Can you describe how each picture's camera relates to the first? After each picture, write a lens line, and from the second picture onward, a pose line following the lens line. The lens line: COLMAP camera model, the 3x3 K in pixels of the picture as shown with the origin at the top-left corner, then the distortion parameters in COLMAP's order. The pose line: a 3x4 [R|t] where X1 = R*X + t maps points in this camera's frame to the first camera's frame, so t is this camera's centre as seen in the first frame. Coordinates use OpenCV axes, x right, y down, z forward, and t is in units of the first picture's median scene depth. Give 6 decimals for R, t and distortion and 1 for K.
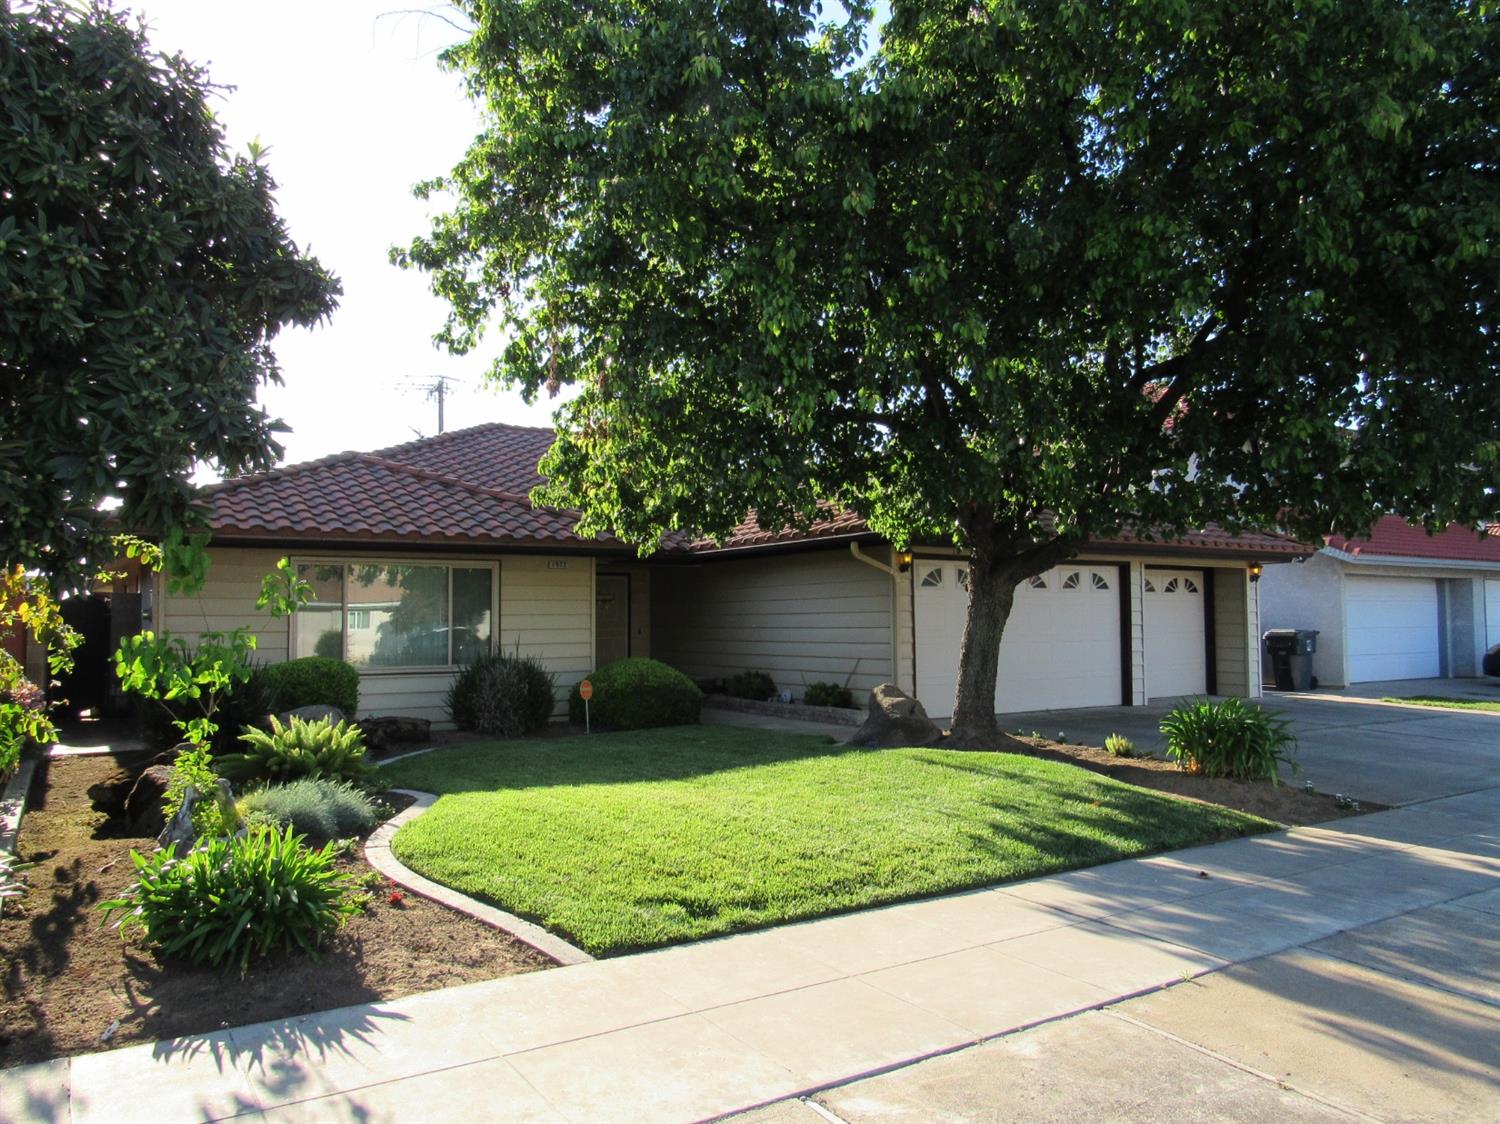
lens RADIAL K [[1072.3, 0, 757.1], [0, 1072.3, 557.1], [0, 0, 1]] dist [-0.024577, 0.002242]
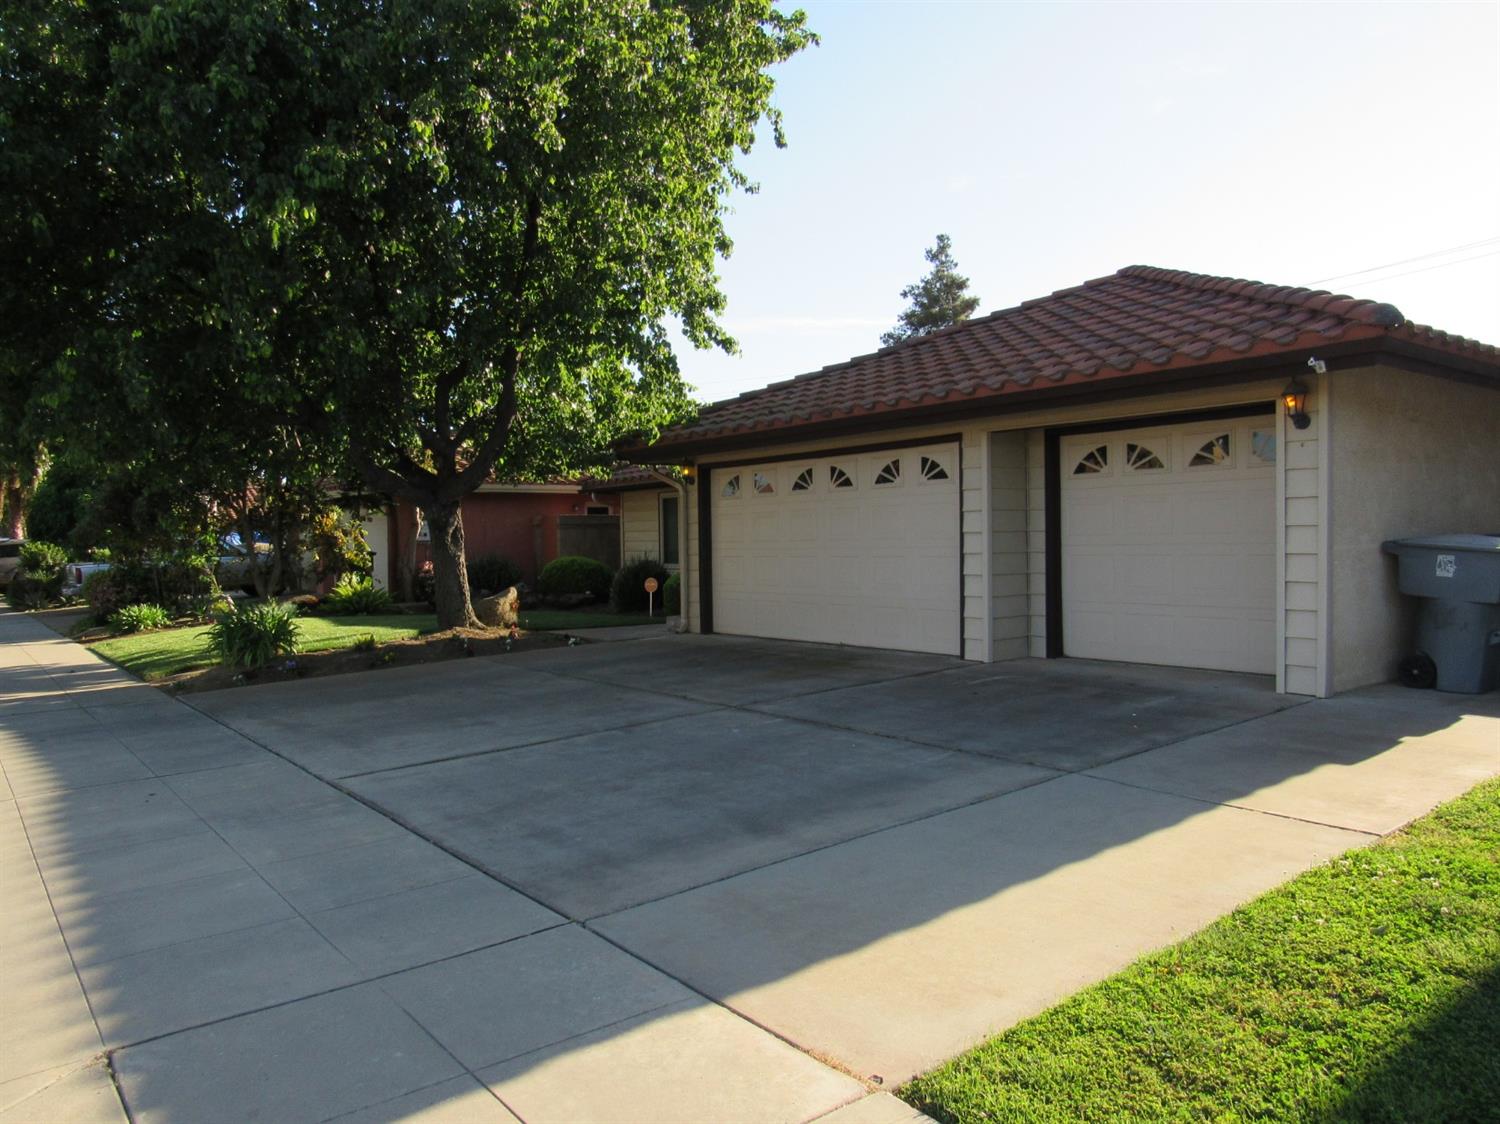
lens RADIAL K [[1072.3, 0, 757.1], [0, 1072.3, 557.1], [0, 0, 1]] dist [-0.024577, 0.002242]
pose [[0.093049, 0.033429, -0.995100, 0.999614], [0.102081, 0.993849, 0.042933, 0.038474], [0.990415, -0.105575, 0.089064, 0.831144]]
